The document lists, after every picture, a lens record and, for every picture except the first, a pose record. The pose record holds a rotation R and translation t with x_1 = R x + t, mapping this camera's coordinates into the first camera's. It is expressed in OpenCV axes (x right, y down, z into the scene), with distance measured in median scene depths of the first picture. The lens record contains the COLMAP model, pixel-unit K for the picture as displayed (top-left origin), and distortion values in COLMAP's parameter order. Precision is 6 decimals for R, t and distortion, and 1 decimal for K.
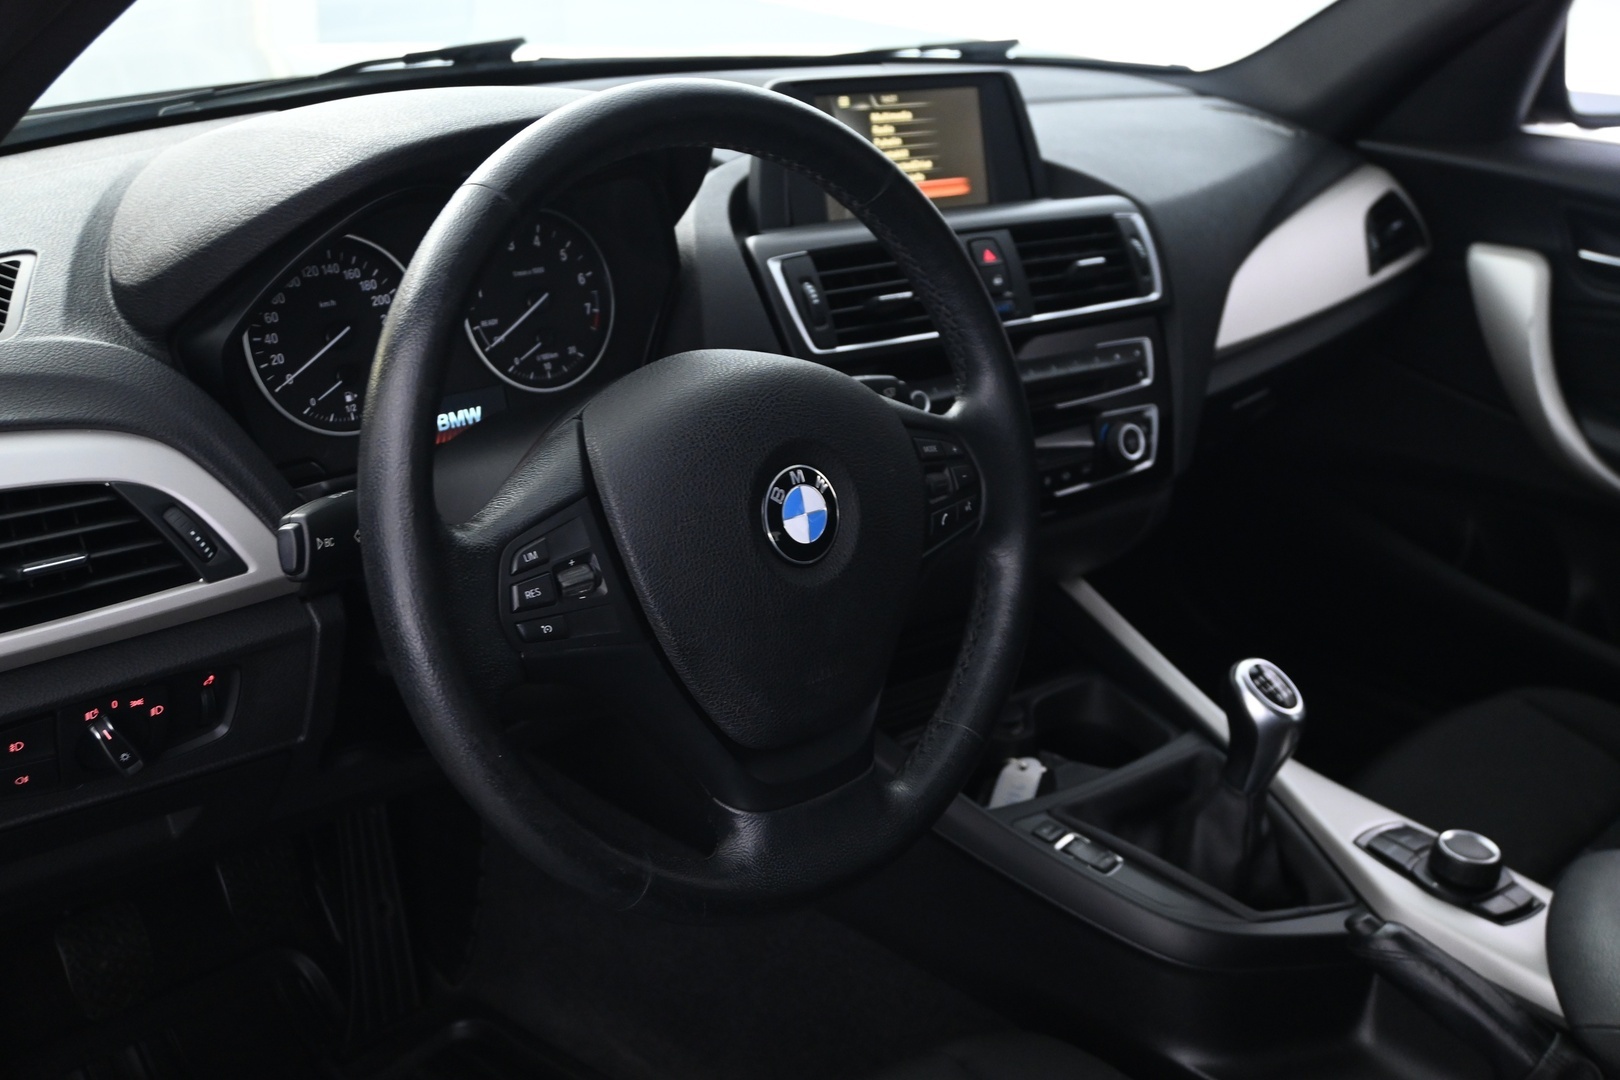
lens RADIAL K [[1682.4, 0, 802.6], [0, 1682.4, 539.0], [0, 0, 1]] dist [-0.006028, 0.000000]
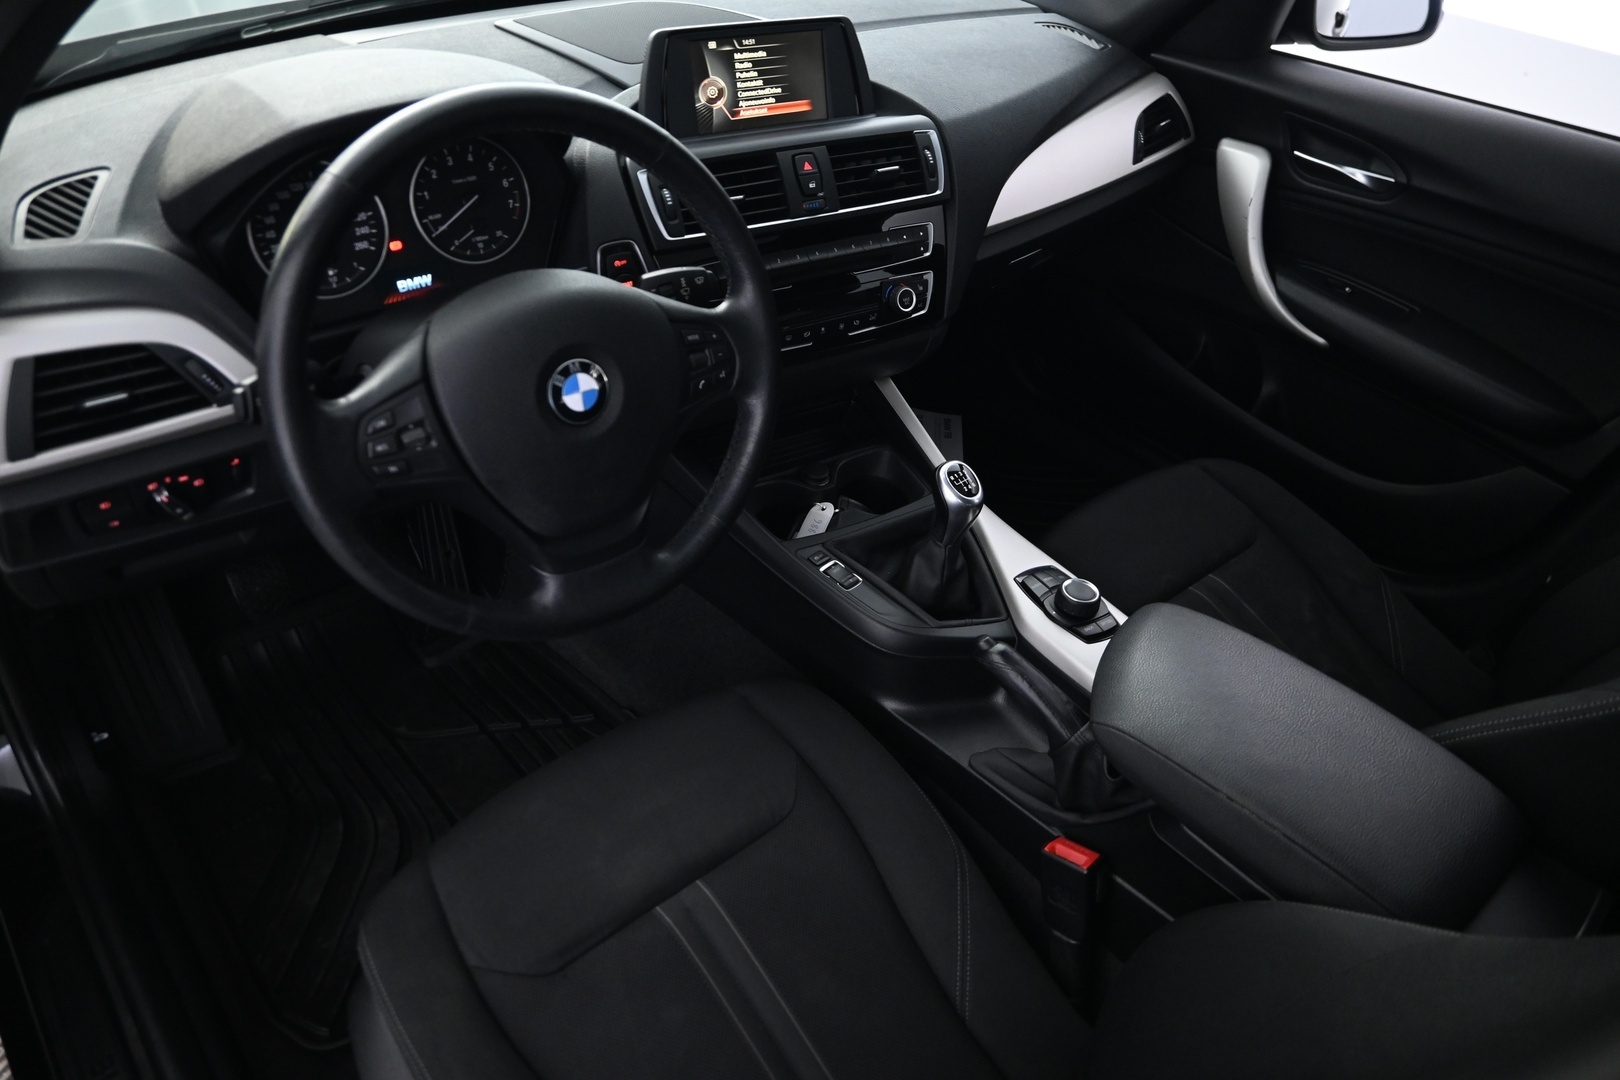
lens RADIAL K [[1123.4, 0, 812.6], [0, 1123.4, 546.8], [0, 0, 1]] dist [-0.016876, 0.016688]
pose [[0.996331, 0.068260, -0.051626, 0.211217], [-0.052227, 0.962806, 0.265099, -0.124187], [0.067801, -0.261430, 0.962838, -0.006235]]
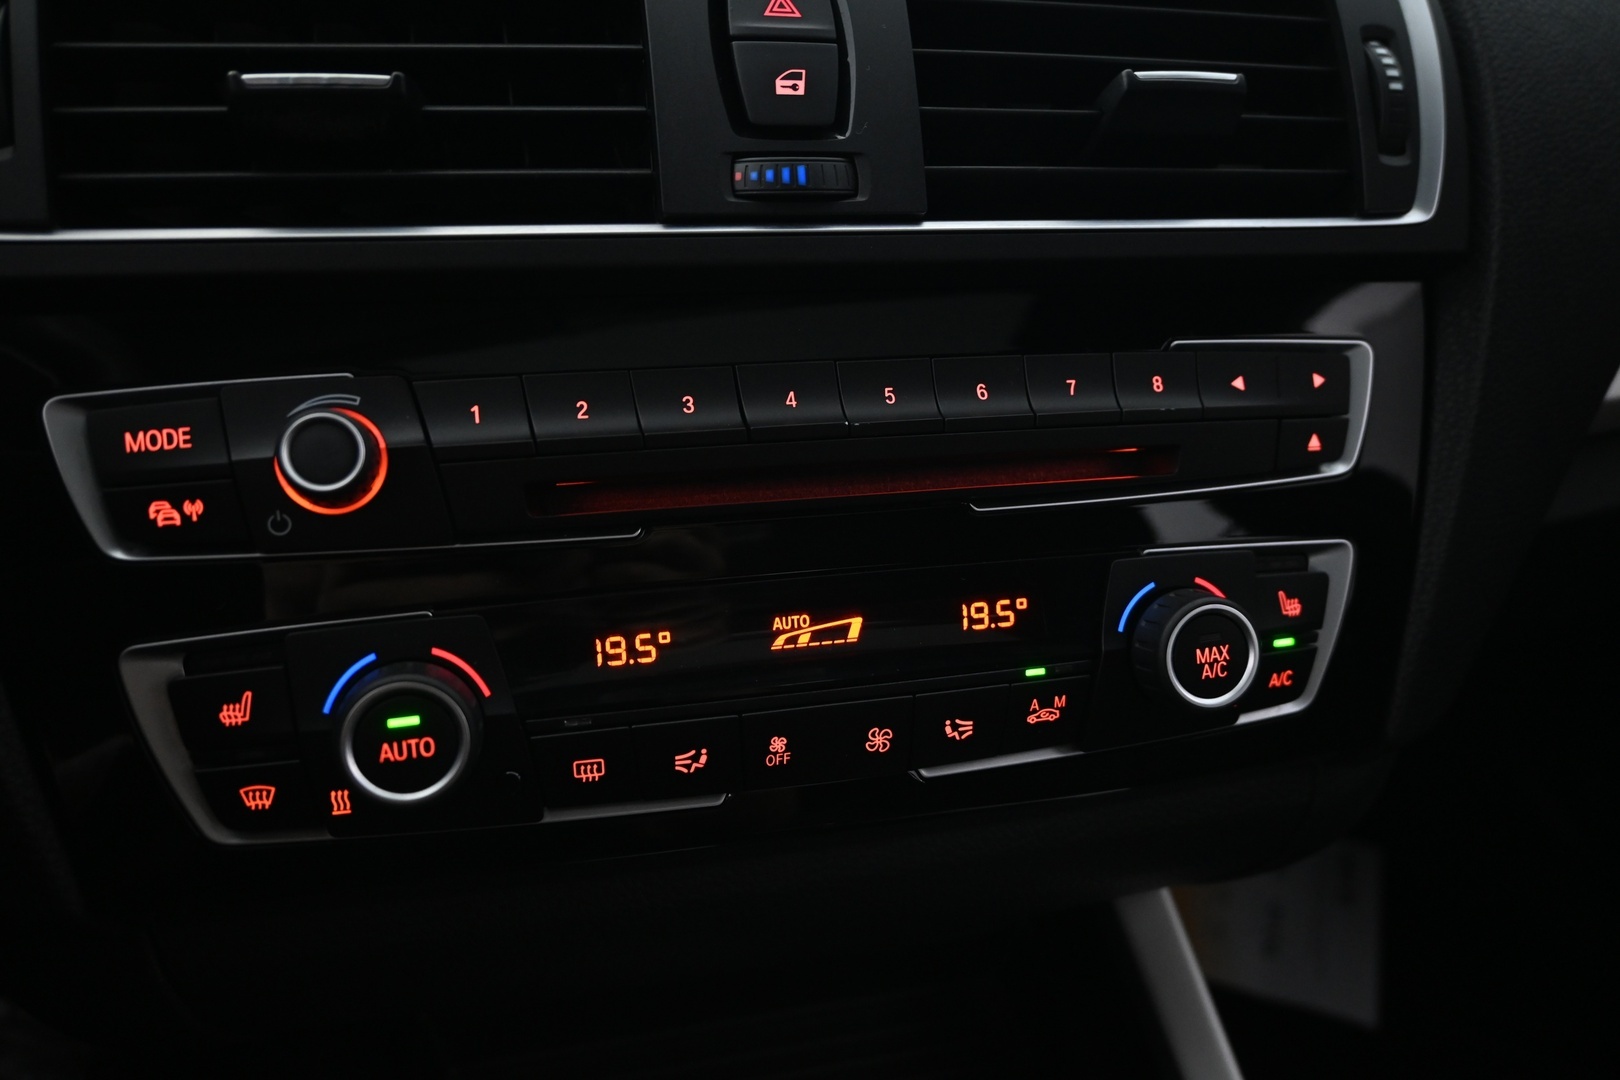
lens RADIAL K [[1253.0, 0, 809.8], [0, 1253.0, 544.1], [0, 0, 1]] dist [-0.022953, -0.001652]
pose [[0.919227, 0.176409, -0.351997, 0.241636], [-0.149016, 0.983383, 0.103688, -0.107917], [0.364439, -0.042859, 0.930240, 0.888212]]
